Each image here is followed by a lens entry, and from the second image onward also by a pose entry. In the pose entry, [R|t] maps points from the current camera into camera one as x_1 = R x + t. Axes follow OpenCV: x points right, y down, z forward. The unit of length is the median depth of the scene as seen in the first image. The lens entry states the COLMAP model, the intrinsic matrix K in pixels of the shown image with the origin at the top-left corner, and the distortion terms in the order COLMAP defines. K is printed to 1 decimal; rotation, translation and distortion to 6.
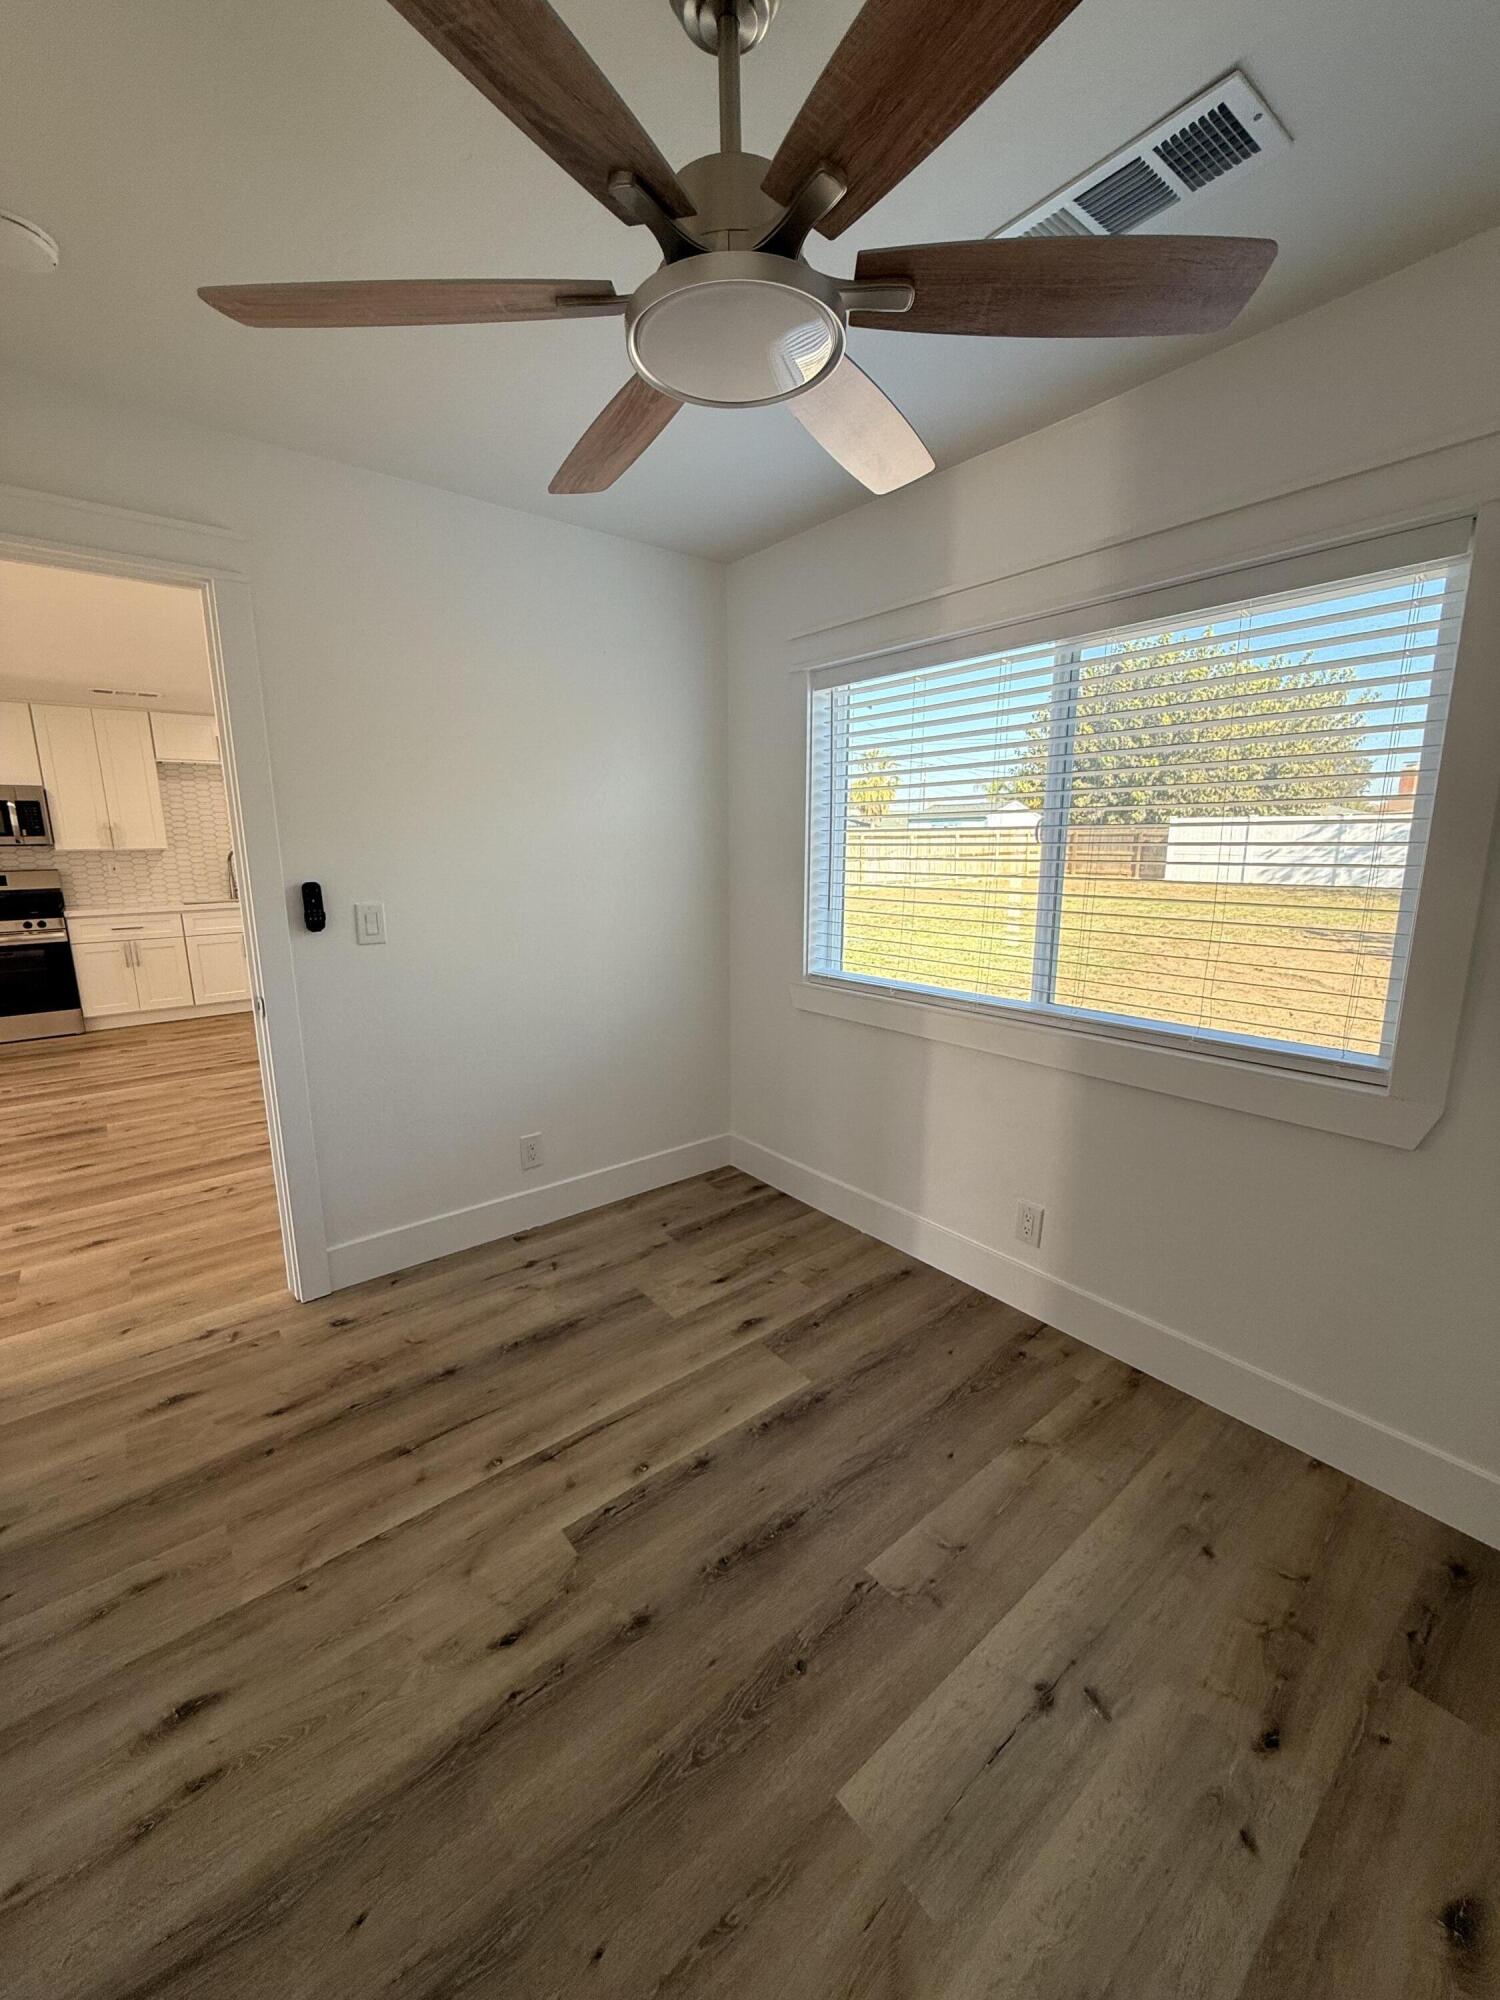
lens RADIAL K [[804.4, 0, 747.2], [0, 804.4, 991.4], [0, 0, 1]] dist [0.010178, 0.000029]
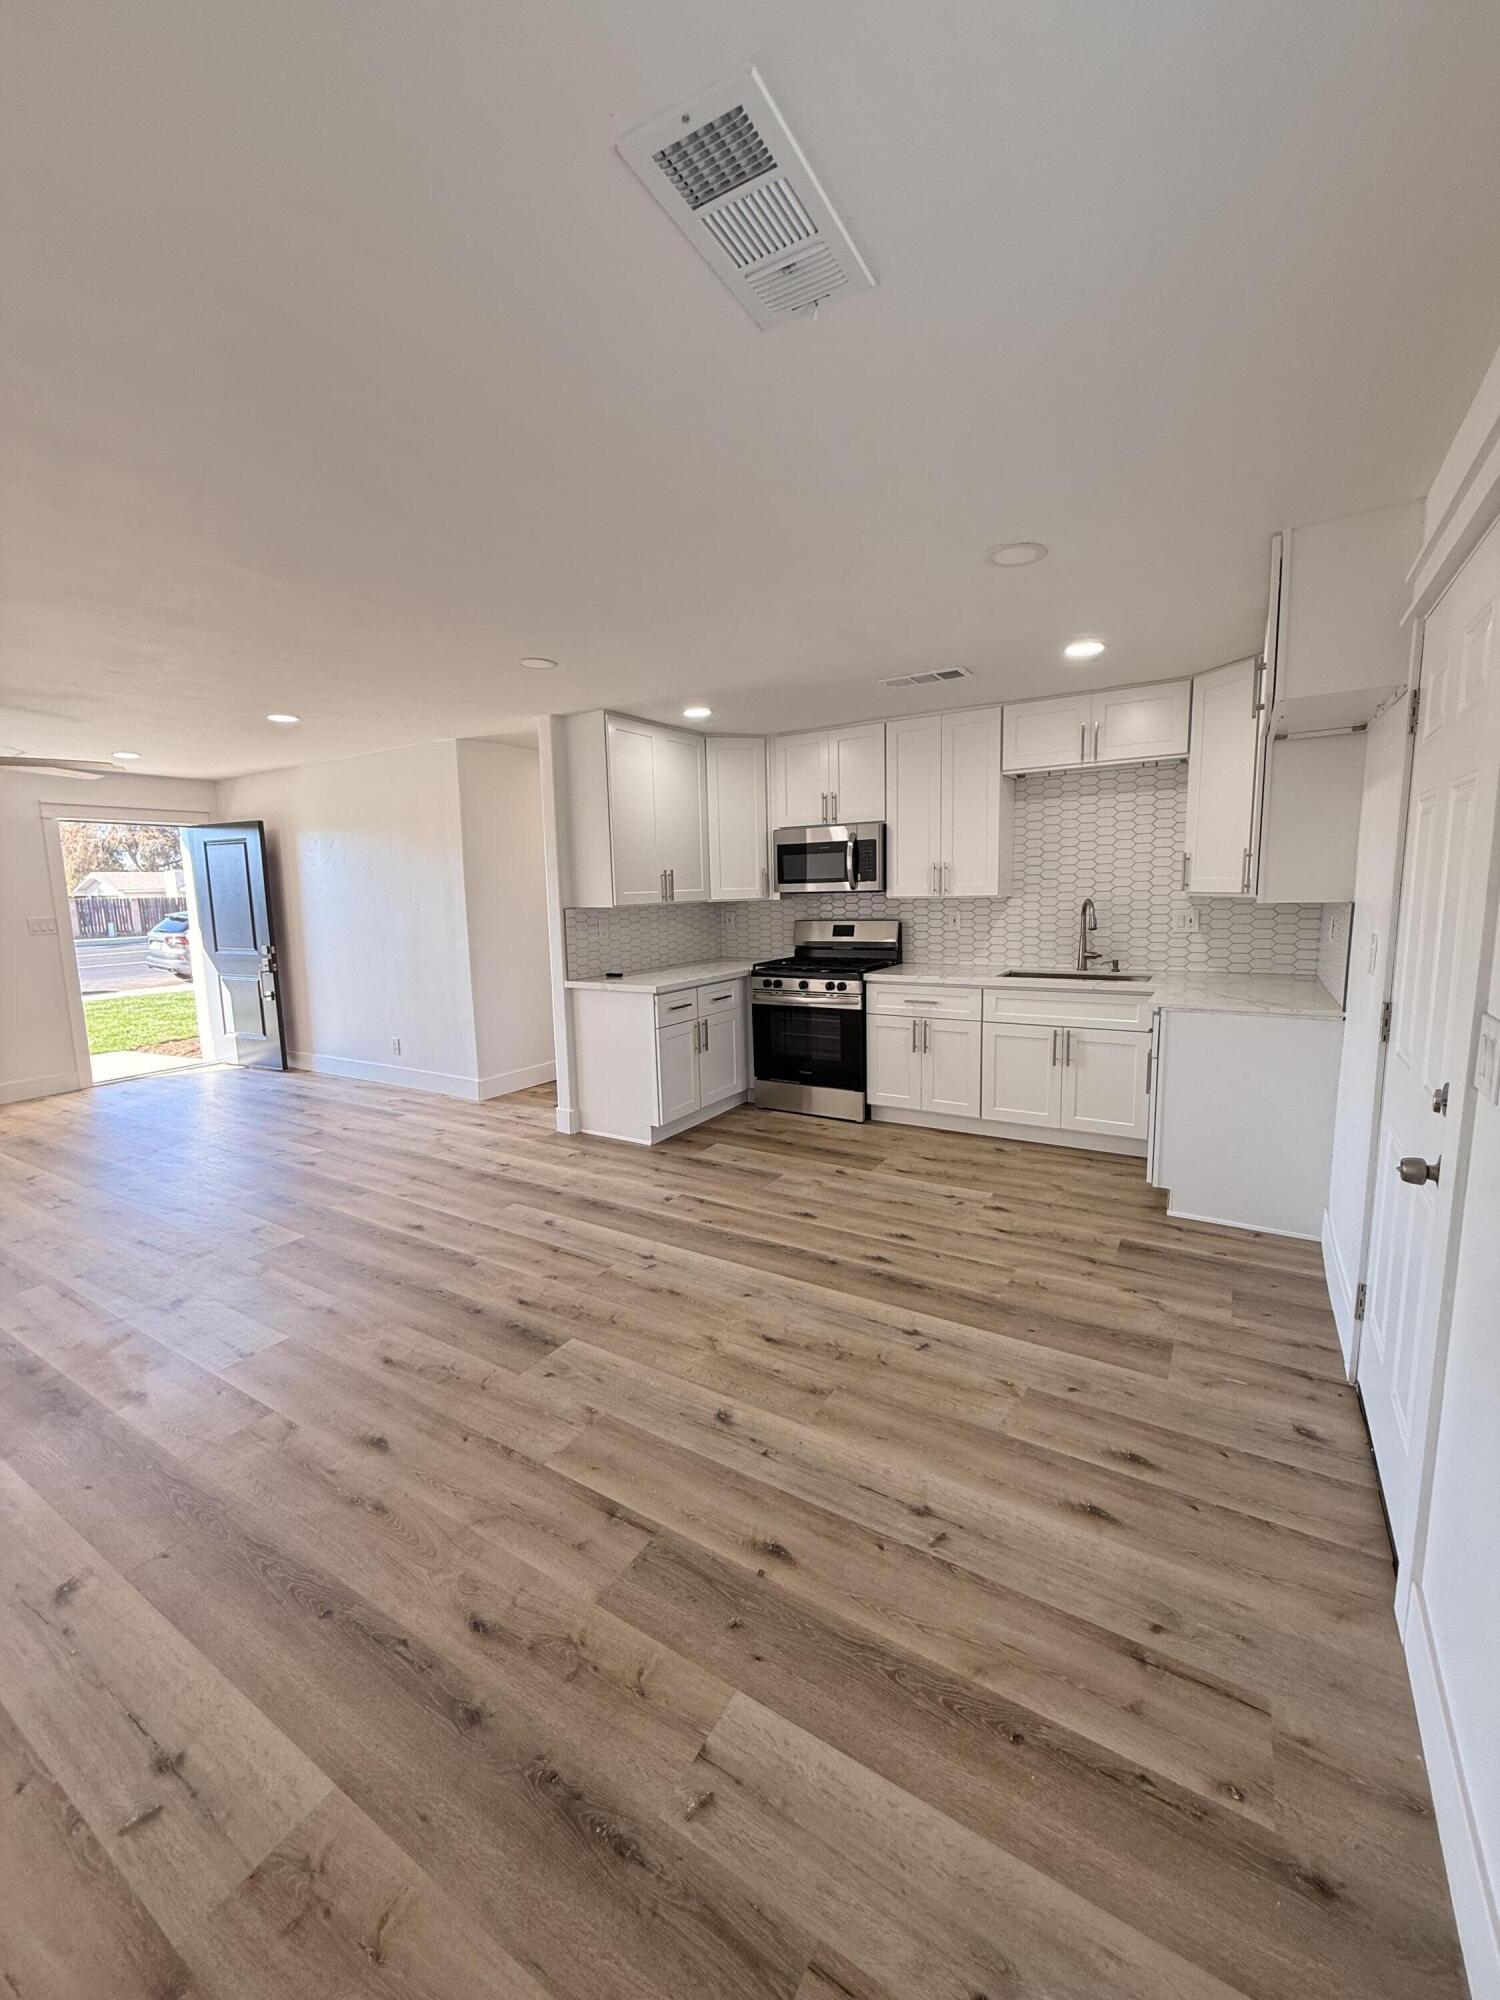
lens RADIAL K [[792.2, 0, 742.1], [0, 792.2, 1000.2], [0, 0, 1]] dist [0.007634, -0.000012]
pose [[0.327816, 0.142523, -0.933929, -0.132382], [-0.156147, 0.983133, 0.095223, -0.128114], [0.931748, 0.114614, 0.344541, 0.609389]]
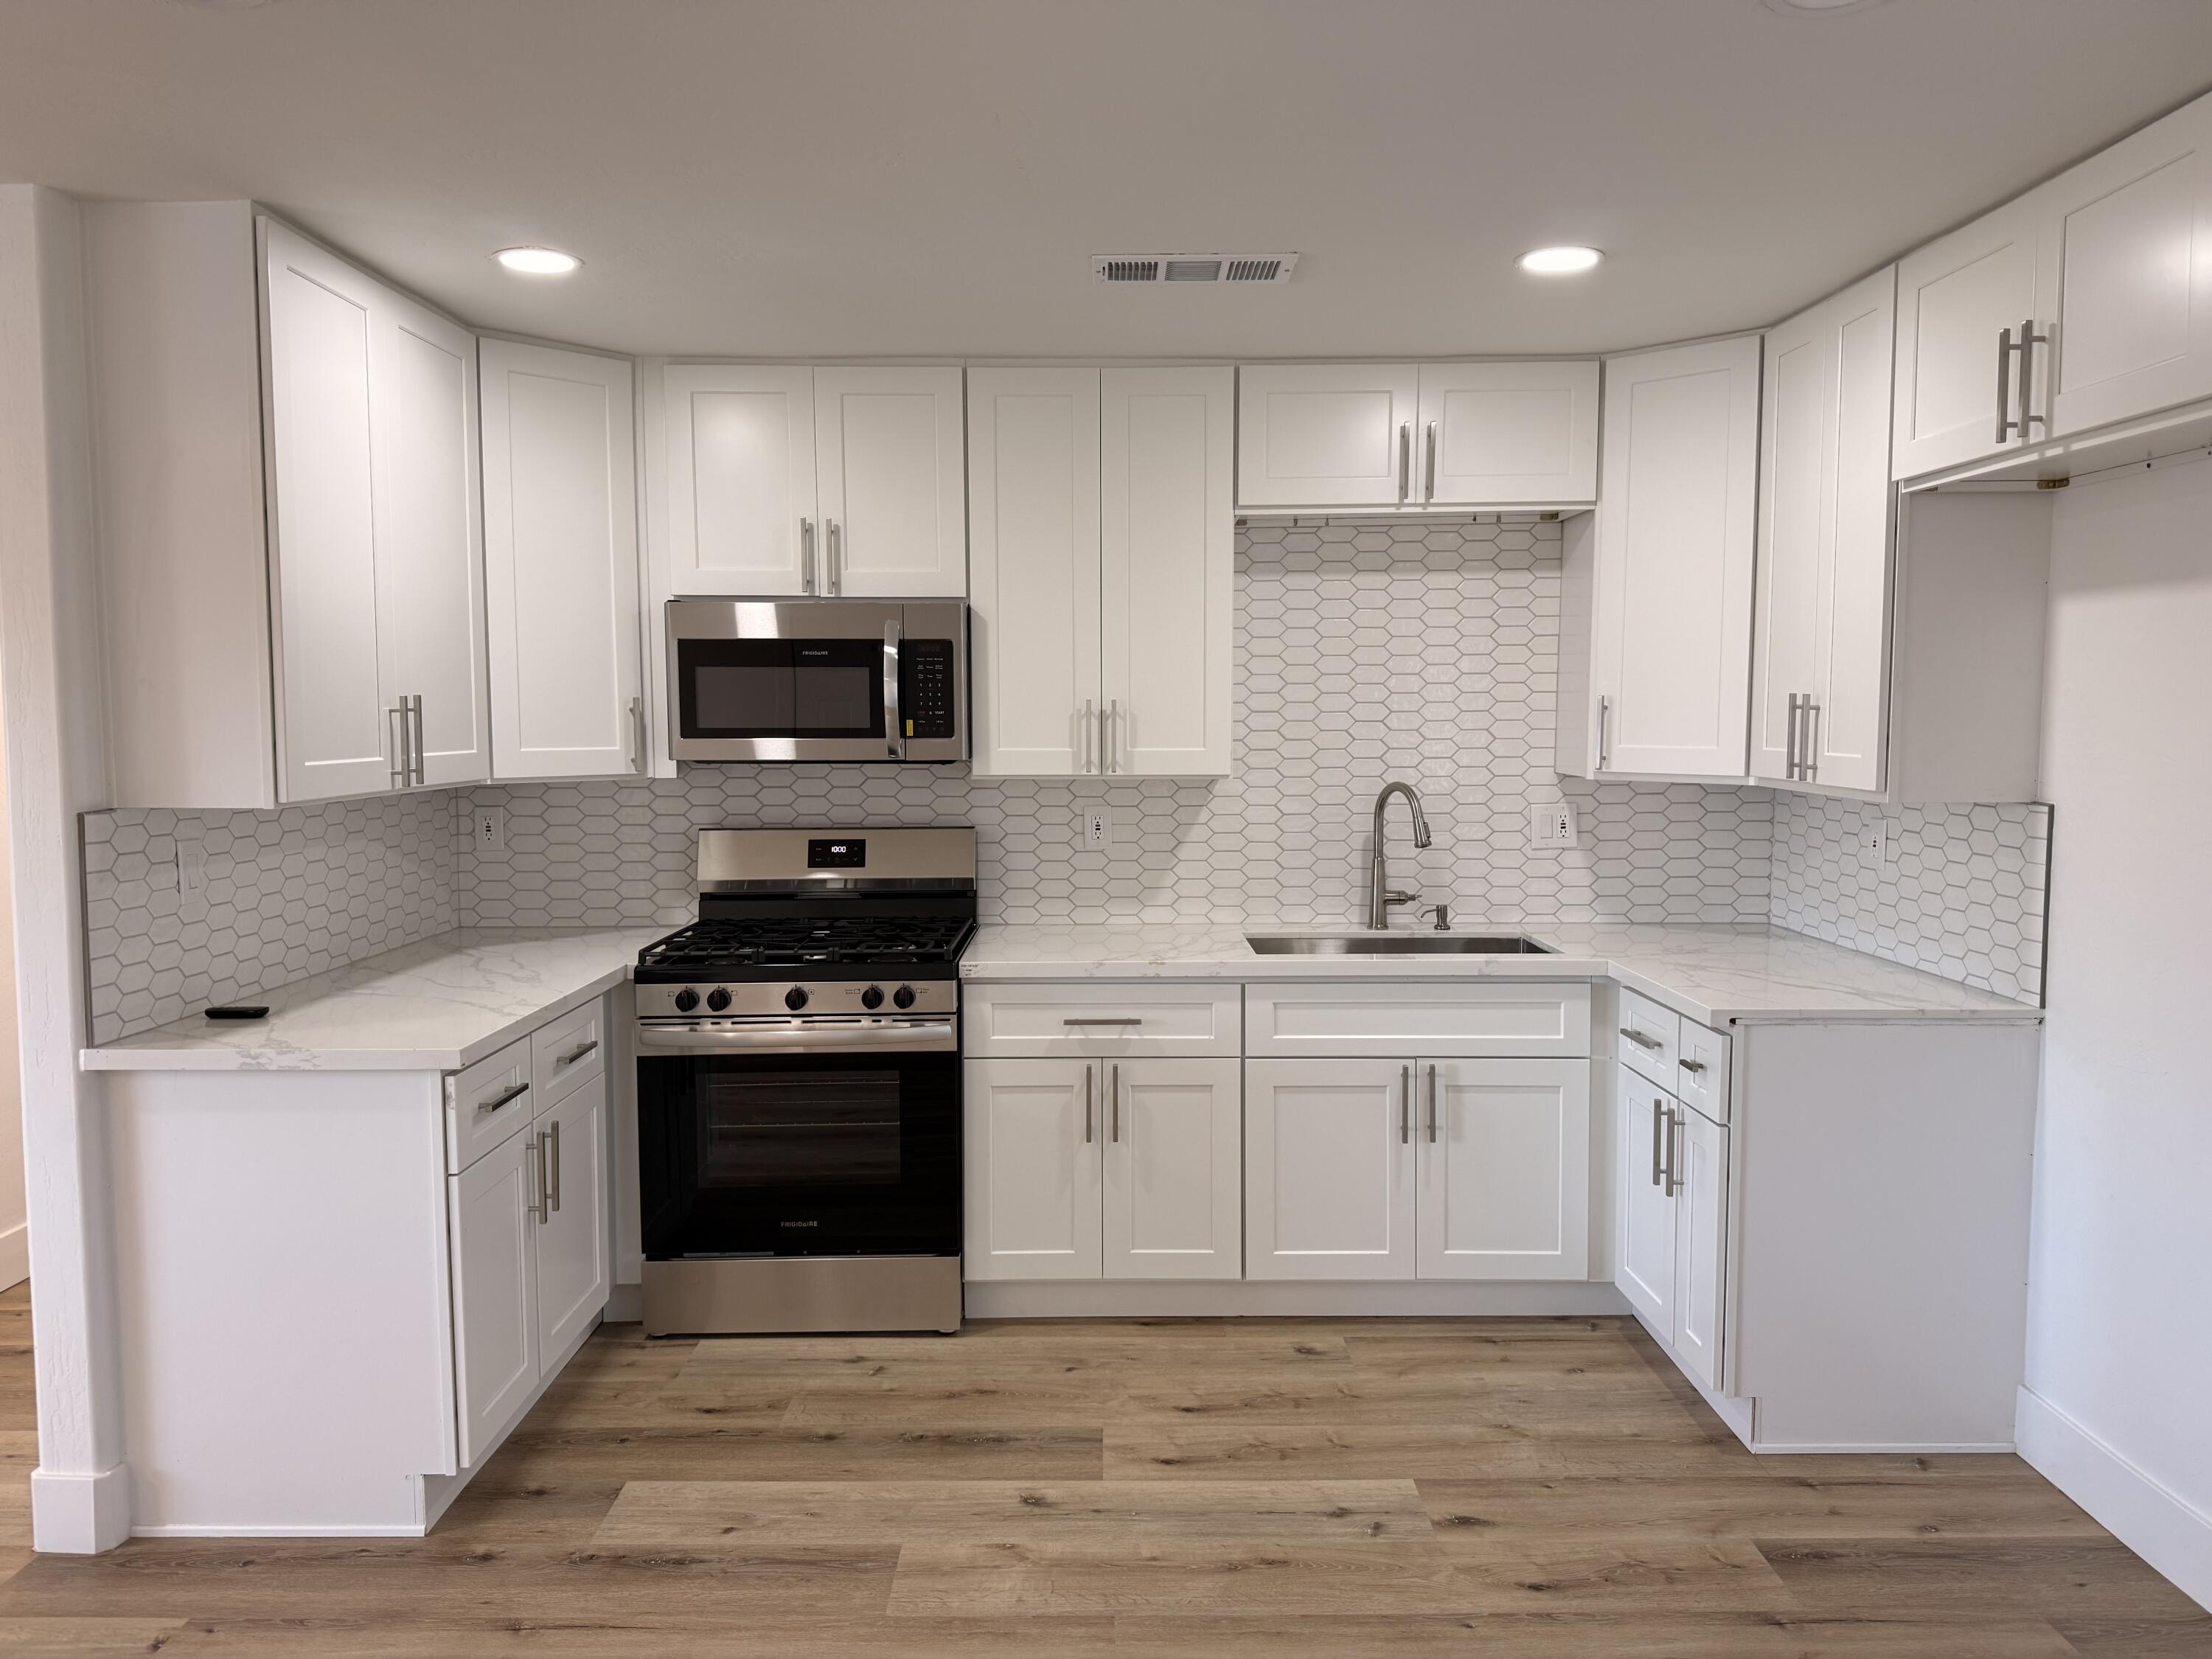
lens RADIAL K [[1575.6, 0, 1107.2], [0, 1575.6, 821.4], [0, 0, 1]] dist [0.081288, -0.103081]
pose [[0.778790, 0.055160, -0.624855, -0.388806], [-0.125030, 0.989788, -0.068457, -0.118202], [0.614698, 0.131439, 0.777734, 0.519449]]
